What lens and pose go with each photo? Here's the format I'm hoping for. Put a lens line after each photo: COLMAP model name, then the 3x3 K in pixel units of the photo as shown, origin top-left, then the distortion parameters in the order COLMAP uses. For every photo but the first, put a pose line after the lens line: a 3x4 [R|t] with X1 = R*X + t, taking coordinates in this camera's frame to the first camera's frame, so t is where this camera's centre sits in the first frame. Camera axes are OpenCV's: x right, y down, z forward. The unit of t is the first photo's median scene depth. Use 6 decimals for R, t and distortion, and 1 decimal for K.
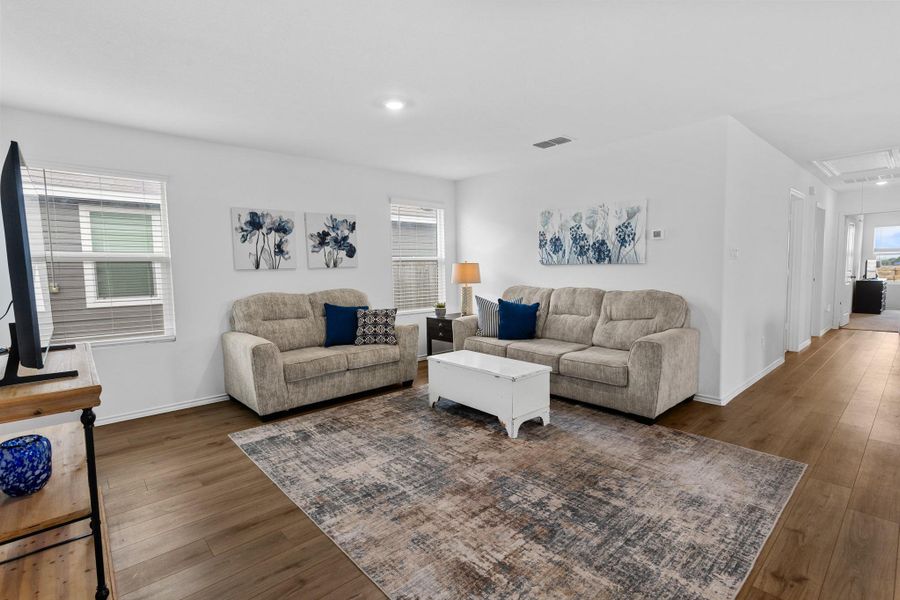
lens RADIAL K [[421.1, 0, 445.8], [0, 421.1, 298.9], [0, 0, 1]] dist [-0.001228, 0.005004]
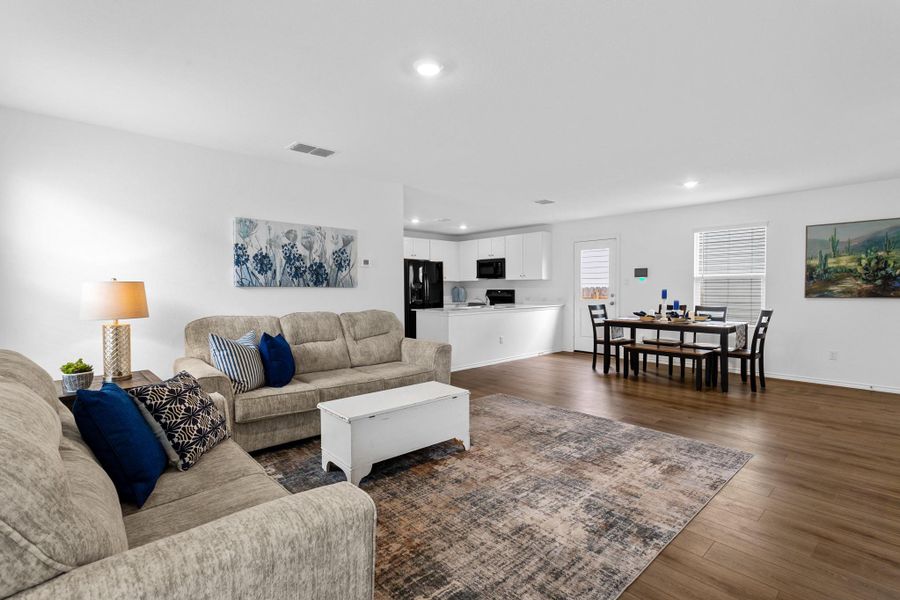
lens RADIAL K [[427.0, 0, 448.2], [0, 427.0, 297.8], [0, 0, 1]] dist [0.013488, 0.000512]
pose [[-0.010642, -0.008230, 0.999910, -0.651542], [0.078852, 0.996845, 0.009044, -0.044671], [-0.996830, 0.078941, -0.009960, 0.737151]]
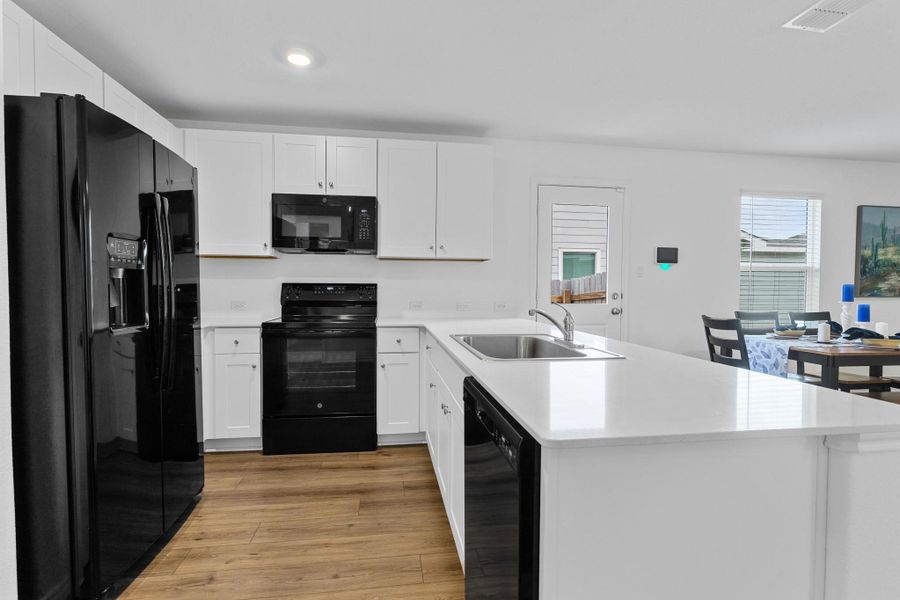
lens RADIAL K [[434.3, 0, 443.2], [0, 434.3, 300.4], [0, 0, 1]] dist [-0.013810, 0.007438]
pose [[-0.834319, -0.006872, 0.551239, 0.893386], [0.047052, 0.995386, 0.083625, -0.071783], [-0.549270, 0.095707, -0.830146, 1.025466]]
